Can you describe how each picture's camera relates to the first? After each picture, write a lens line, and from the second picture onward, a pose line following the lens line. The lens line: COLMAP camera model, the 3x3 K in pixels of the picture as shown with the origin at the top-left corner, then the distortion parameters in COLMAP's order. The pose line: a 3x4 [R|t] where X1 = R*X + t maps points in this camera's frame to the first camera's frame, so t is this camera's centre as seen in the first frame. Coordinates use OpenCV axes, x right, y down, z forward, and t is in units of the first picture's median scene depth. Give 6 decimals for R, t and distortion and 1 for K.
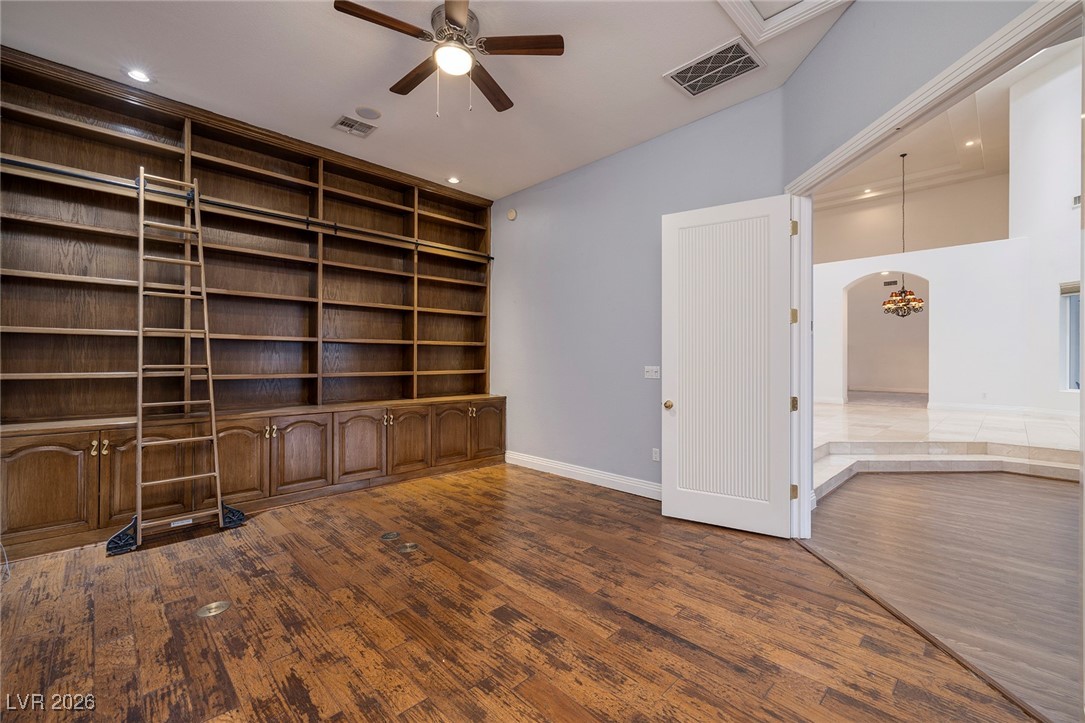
lens RADIAL K [[458.0, 0, 545.5], [0, 458.0, 360.3], [0, 0, 1]] dist [0.001612, 0.000284]
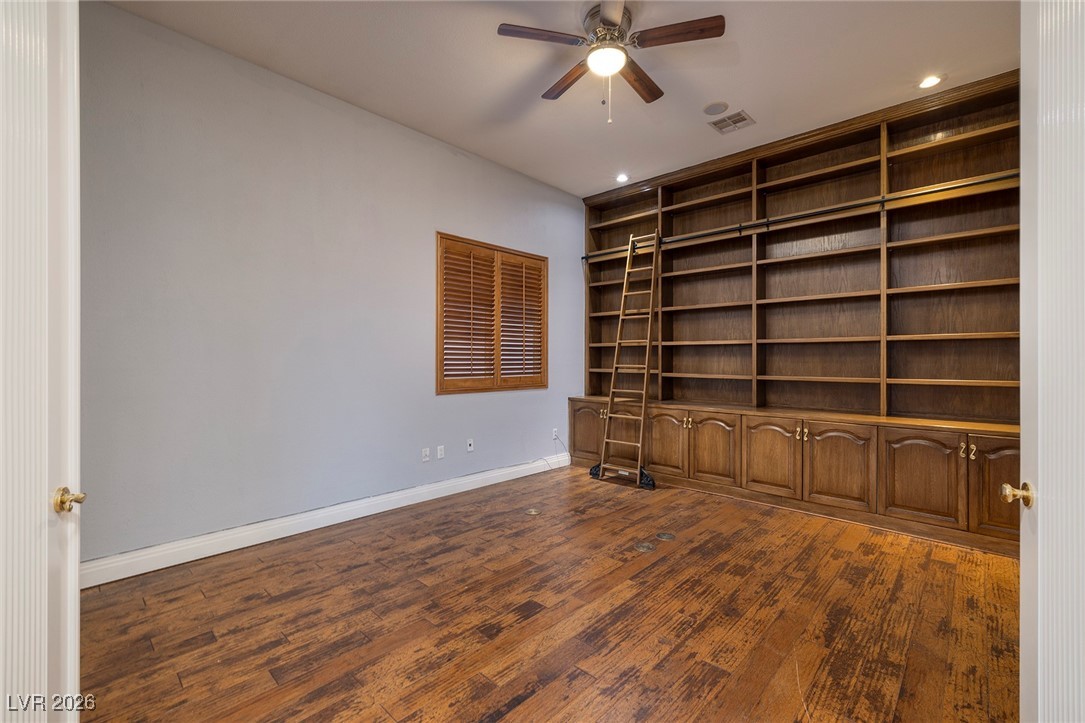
lens RADIAL K [[458.0, 0, 545.7], [0, 458.0, 359.7], [0, 0, 1]] dist [0.001612, 0.000284]
pose [[0.039851, -0.002964, -0.999201, 0.644083], [-0.004736, 0.999984, -0.003155, -0.000435], [0.999194, 0.004858, 0.039836, 0.678285]]
